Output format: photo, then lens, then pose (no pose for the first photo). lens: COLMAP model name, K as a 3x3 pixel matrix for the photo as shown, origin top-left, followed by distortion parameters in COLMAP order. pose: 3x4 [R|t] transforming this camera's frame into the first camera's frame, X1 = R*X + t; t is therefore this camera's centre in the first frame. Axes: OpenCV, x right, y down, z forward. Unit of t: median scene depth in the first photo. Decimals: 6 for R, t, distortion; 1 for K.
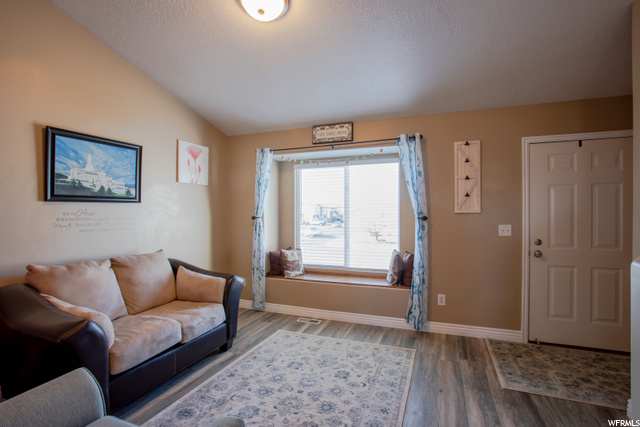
lens RADIAL K [[311.2, 0, 316.4], [0, 311.2, 213.5], [0, 0, 1]] dist [-0.068940, 0.025117]
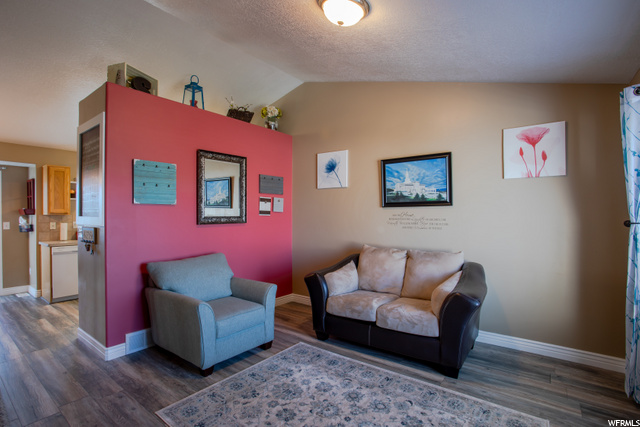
lens RADIAL K [[311.2, 0, 317.0], [0, 311.2, 214.6], [0, 0, 1]] dist [-0.068940, 0.025117]
pose [[-0.268942, -0.000201, -0.963156, 0.574021], [-0.001984, 0.999998, 0.000345, -0.001372], [0.963154, 0.002004, -0.268942, 0.814895]]
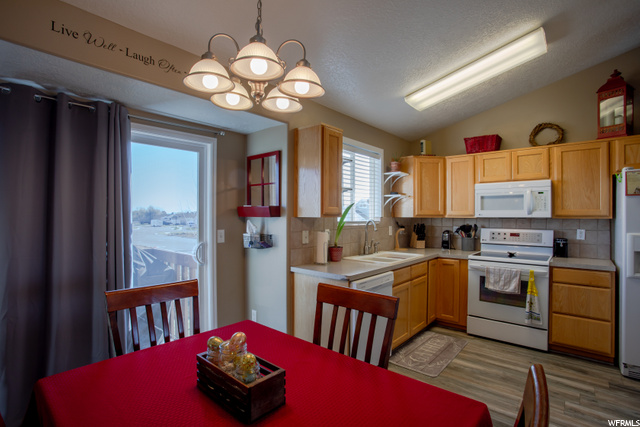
lens RADIAL K [[311.2, 0, 317.0], [0, 311.2, 216.1], [0, 0, 1]] dist [-0.068940, 0.025117]
pose [[-0.332762, -0.004654, -0.942999, 0.277511], [-0.007422, 0.999970, -0.002316, 0.002238], [0.942982, 0.006228, -0.332787, -0.609388]]
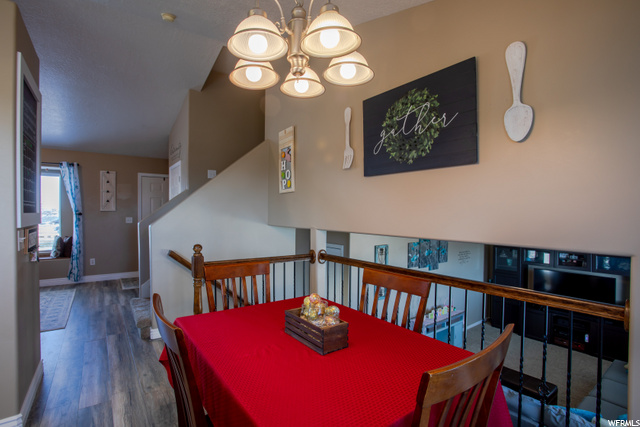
lens RADIAL K [[311.2, 0, 320.4], [0, 311.2, 215.6], [0, 0, 1]] dist [-0.068940, 0.025117]
pose [[0.530146, -0.006422, 0.847882, -0.363402], [-0.003493, 0.999946, 0.009758, 0.003958], [-0.847899, -0.008134, 0.530095, -1.031998]]
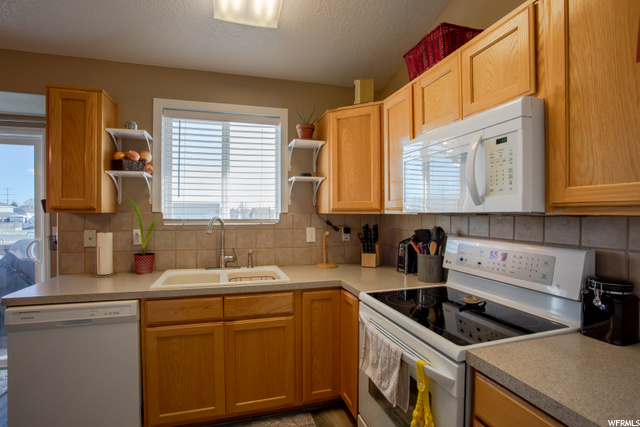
lens RADIAL K [[311.2, 0, 318.9], [0, 311.2, 217.3], [0, 0, 1]] dist [-0.068940, 0.025117]
pose [[-0.783758, 0.000917, -0.621066, -0.546816], [-0.007489, 0.999912, 0.010928, 0.002454], [0.621022, 0.013216, -0.783682, -0.092349]]
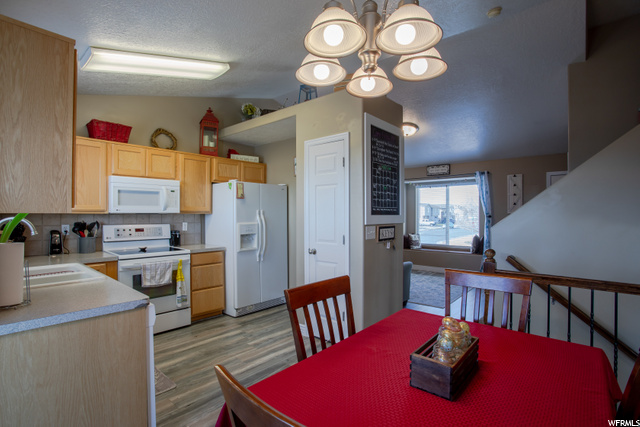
lens RADIAL K [[311.2, 0, 315.8], [0, 311.2, 216.2], [0, 0, 1]] dist [-0.068940, 0.025117]
pose [[0.941142, 0.001780, -0.338006, -0.017228], [-0.000010, 0.999986, 0.005239, 0.005273], [0.338010, -0.004928, 0.941129, -1.158621]]
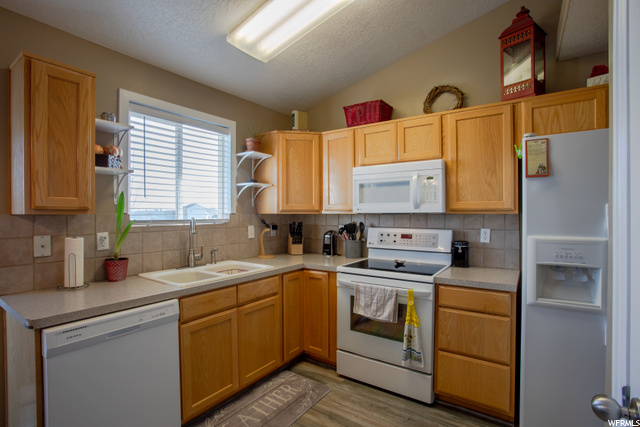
lens RADIAL K [[311.2, 0, 318.2], [0, 311.2, 216.6], [0, 0, 1]] dist [-0.068940, 0.025117]
pose [[-0.225776, 0.006408, -0.974158, -0.151300], [-0.001179, 0.999976, 0.006851, 0.003550], [0.974179, 0.002695, -0.225763, -0.331126]]
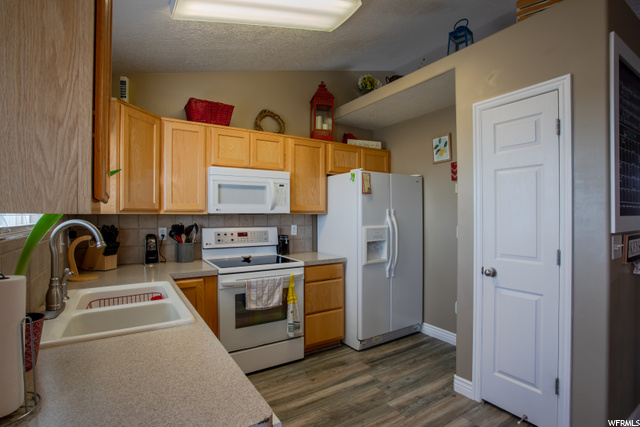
lens RADIAL K [[311.2, 0, 316.8], [0, 311.2, 216.5], [0, 0, 1]] dist [-0.068940, 0.025117]
pose [[0.809691, 0.001937, -0.586854, -0.296292], [0.001674, 0.999983, 0.005611, 0.003762], [0.586855, -0.005526, 0.809673, -0.932532]]
